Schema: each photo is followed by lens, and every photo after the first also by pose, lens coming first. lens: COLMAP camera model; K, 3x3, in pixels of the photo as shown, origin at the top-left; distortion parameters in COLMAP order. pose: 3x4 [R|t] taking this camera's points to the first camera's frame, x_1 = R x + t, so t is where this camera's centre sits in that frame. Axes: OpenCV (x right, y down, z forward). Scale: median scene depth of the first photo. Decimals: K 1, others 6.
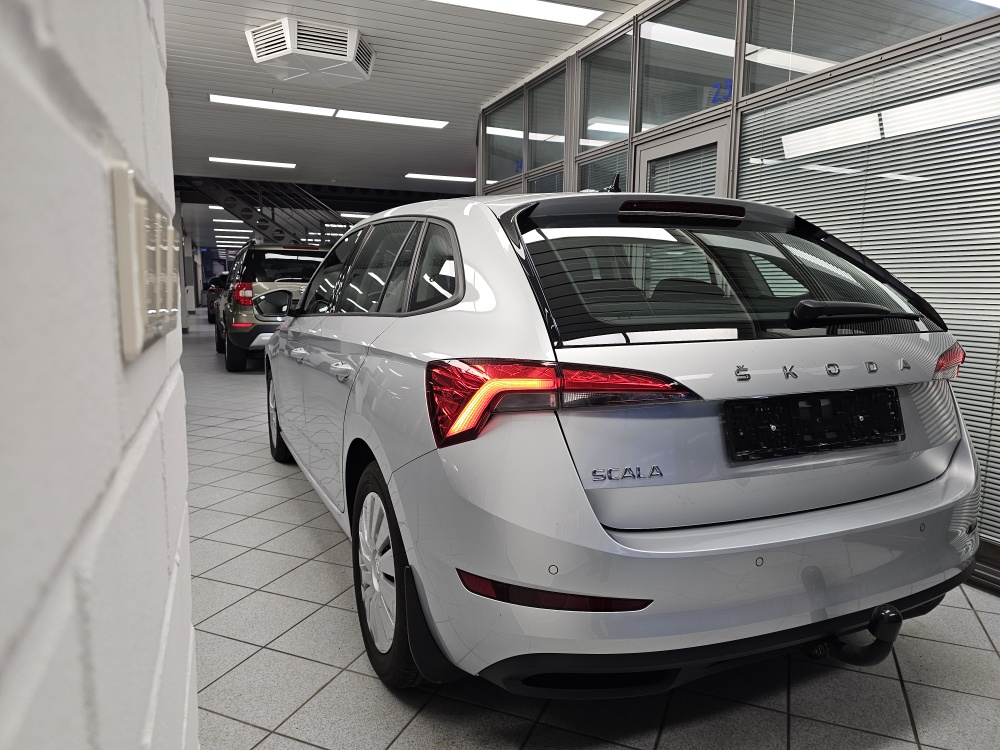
lens RADIAL K [[668.3, 0, 495.9], [0, 668.3, 371.3], [0, 0, 1]] dist [0.068278, -0.075958]
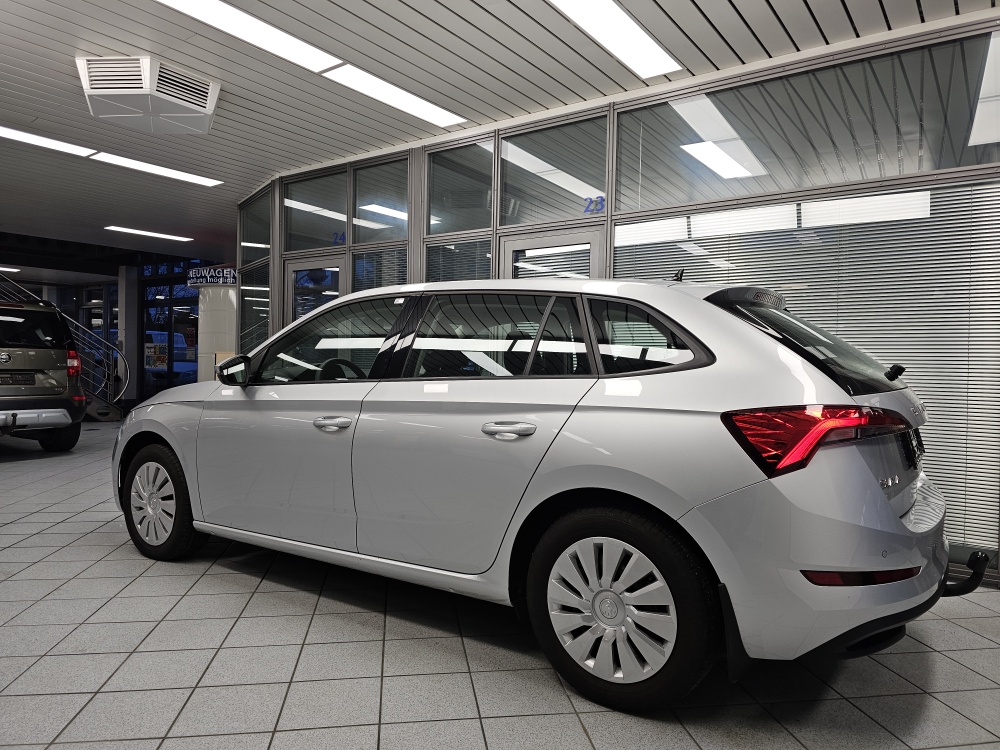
lens RADIAL K [[668.3, 0, 495.9], [0, 668.3, 371.3], [0, 0, 1]] dist [0.068278, -0.075958]
pose [[0.861201, 0.002064, 0.508260, -0.352749], [0.053319, 0.994107, -0.094381, 0.002035], [-0.505460, 0.108381, 0.856016, 0.042715]]
